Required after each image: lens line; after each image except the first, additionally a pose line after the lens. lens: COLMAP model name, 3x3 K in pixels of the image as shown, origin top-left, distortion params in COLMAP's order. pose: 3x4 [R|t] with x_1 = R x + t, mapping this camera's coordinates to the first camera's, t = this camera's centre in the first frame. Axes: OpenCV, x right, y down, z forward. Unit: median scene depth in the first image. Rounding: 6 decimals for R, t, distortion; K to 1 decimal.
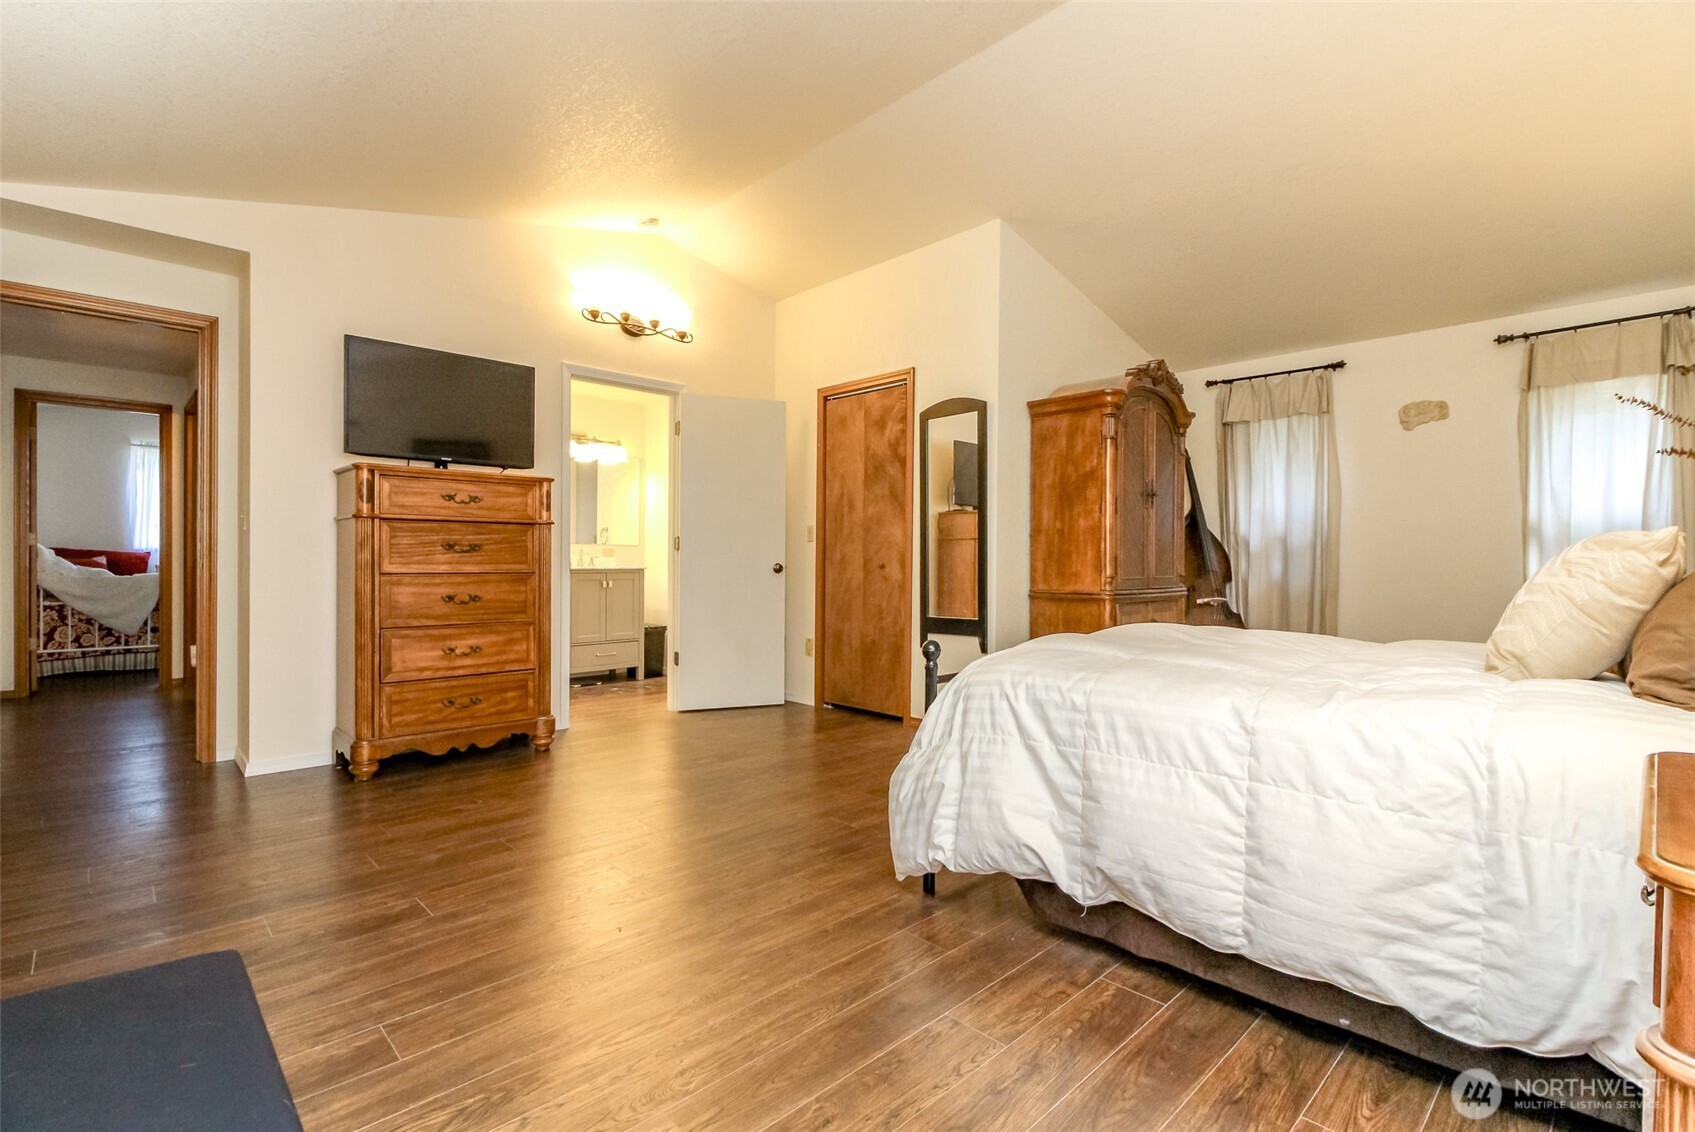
lens RADIAL K [[782.3, 0, 849.5], [0, 782.3, 565.9], [0, 0, 1]] dist [0.000981, 0.000270]
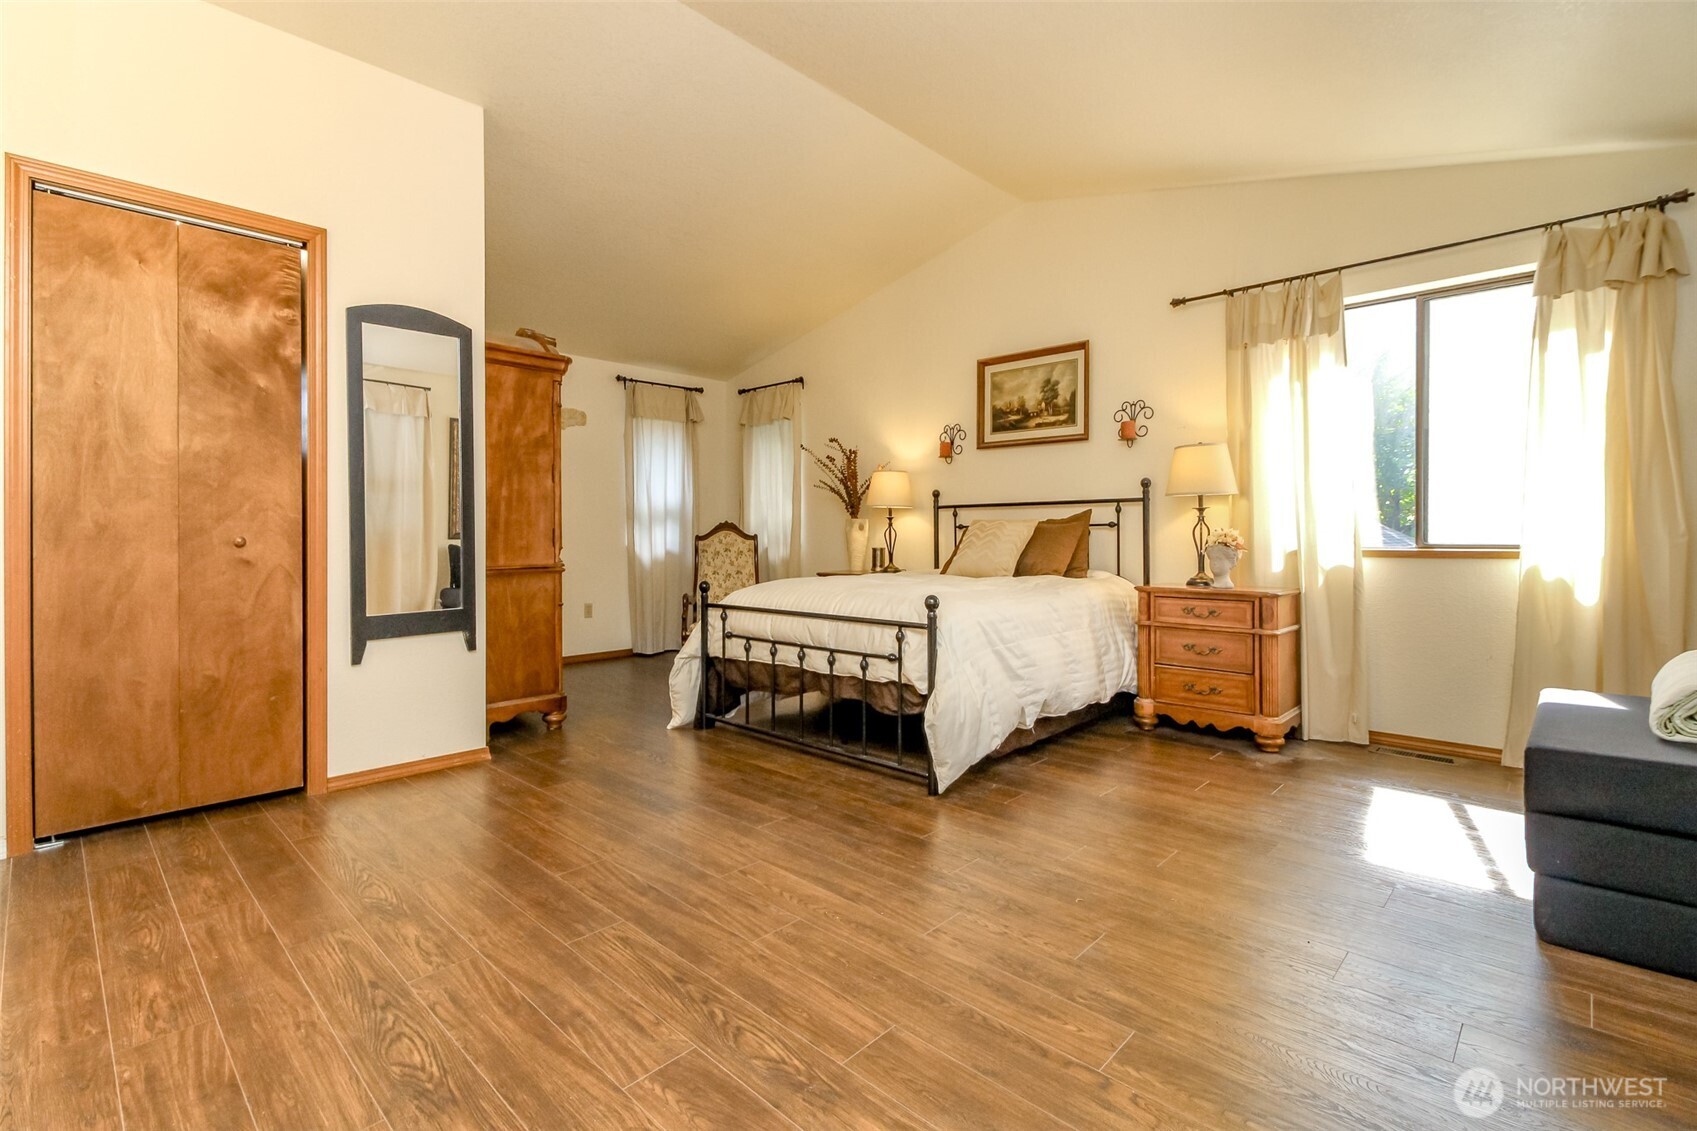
lens RADIAL K [[783.2, 0, 844.3], [0, 783.2, 531.3], [0, 0, 1]] dist [0.000981, 0.000270]
pose [[-0.046480, -0.001182, 0.998919, -0.632130], [0.010100, 0.999948, 0.001653, -0.005056], [-0.998868, 0.010166, -0.046466, 0.664600]]
